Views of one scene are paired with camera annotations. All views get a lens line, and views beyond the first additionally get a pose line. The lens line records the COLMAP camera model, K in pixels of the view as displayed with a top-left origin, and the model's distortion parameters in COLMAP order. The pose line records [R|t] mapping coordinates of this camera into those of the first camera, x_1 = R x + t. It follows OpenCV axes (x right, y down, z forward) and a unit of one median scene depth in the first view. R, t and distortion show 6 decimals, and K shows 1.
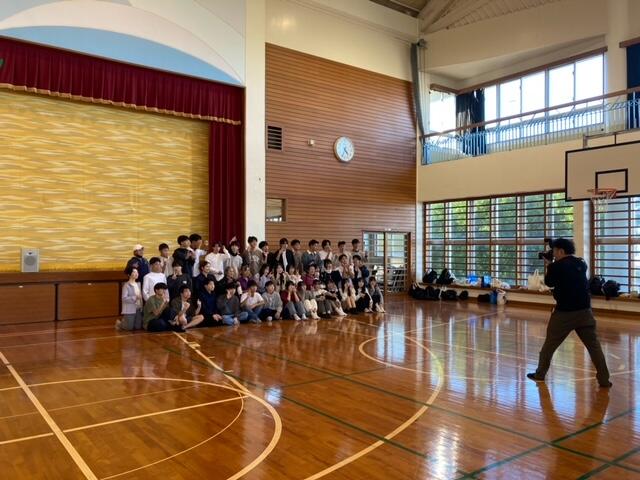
lens RADIAL K [[521.9, 0, 320.0], [0, 521.9, 240.0], [0, 0, 1]] dist [0.034939, -0.007139]
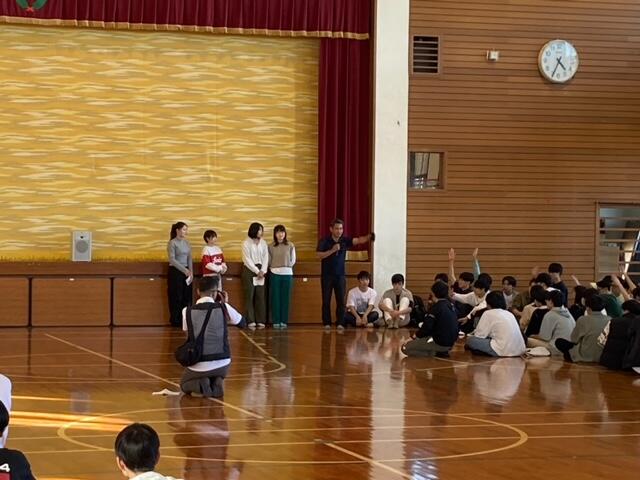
lens RADIAL K [[1704.1, 0, 320.0], [0, 1704.1, 240.0], [0, 0, 1]] dist [0.685004, -9.375052]
pose [[0.945356, 0.006158, -0.325981, 0.515606], [-0.000734, 0.999859, 0.016759, -0.010946], [0.326038, -0.015604, 0.945228, -1.086736]]
